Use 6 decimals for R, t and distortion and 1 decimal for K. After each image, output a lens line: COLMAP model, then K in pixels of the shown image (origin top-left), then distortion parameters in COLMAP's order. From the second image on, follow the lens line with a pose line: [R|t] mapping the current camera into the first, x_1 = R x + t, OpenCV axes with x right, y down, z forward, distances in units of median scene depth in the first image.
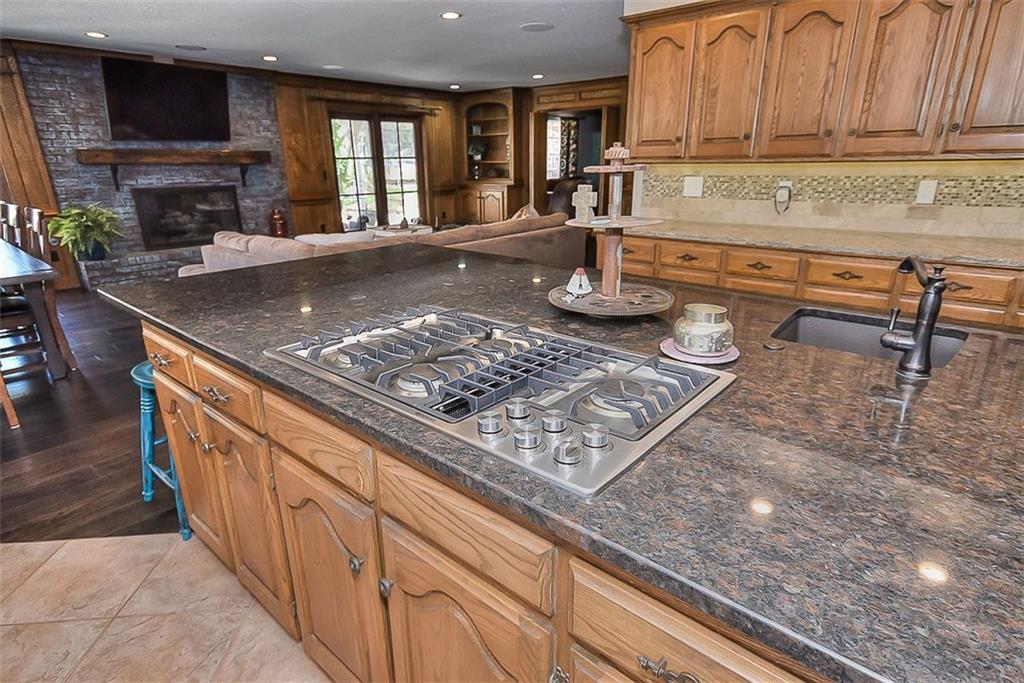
lens RADIAL K [[549.6, 0, 512.0], [0, 549.6, 341.5], [0, 0, 1]] dist [0.033058, 0.002069]
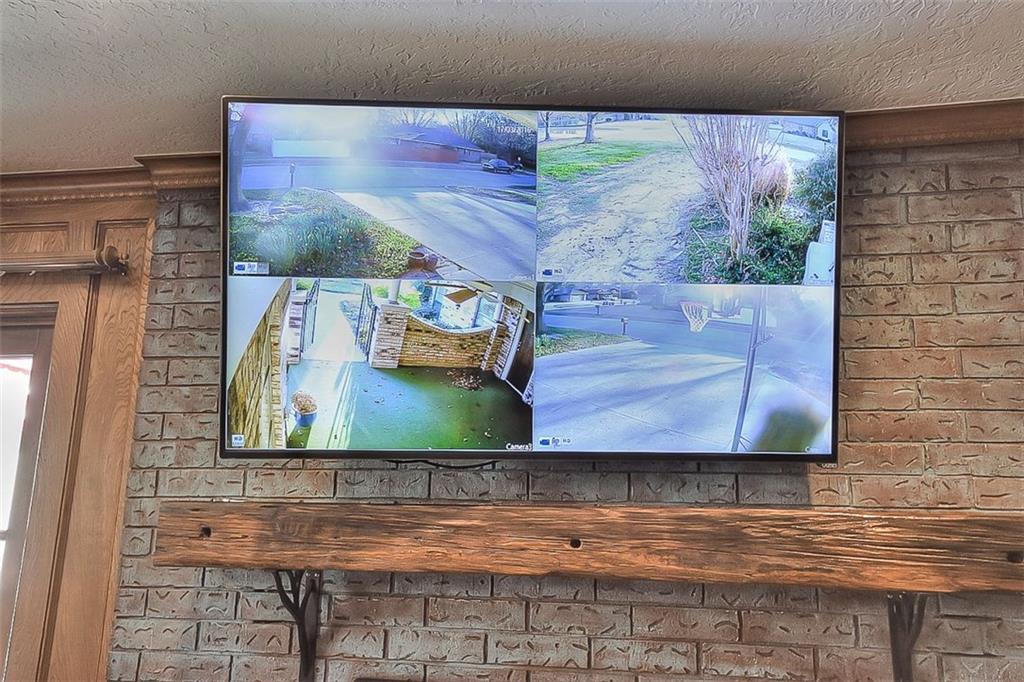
lens RADIAL K [[835.6, 0, 512.0], [0, 835.6, 341.0], [0, 0, 1]] dist [0.036223, 0.054978]
pose [[0.502562, -0.150021, -0.851425, -0.304084], [-0.297939, 0.894447, -0.333463, -0.259309], [0.811581, 0.421258, 0.404818, 0.747647]]
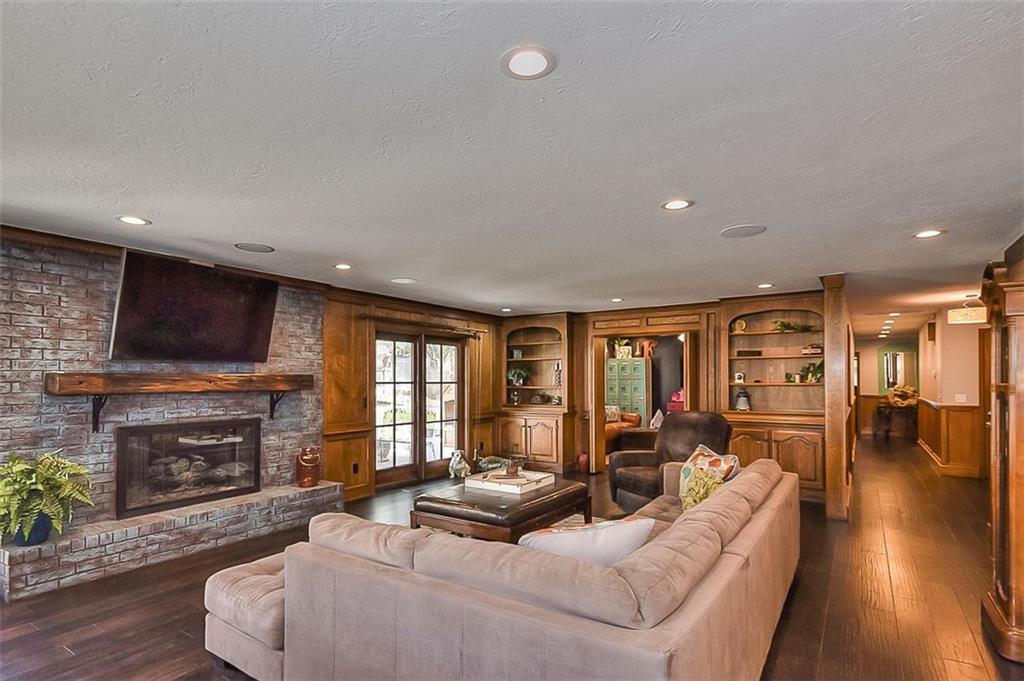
lens RADIAL K [[526.0, 0, 511.1], [0, 526.0, 377.4], [0, 0, 1]] dist [0.040655, -0.001720]
pose [[0.992499, 0.010566, 0.121796, -0.247457], [0.029361, 0.946501, -0.321363, -0.092428], [-0.118676, 0.322528, 0.939091, 0.269656]]
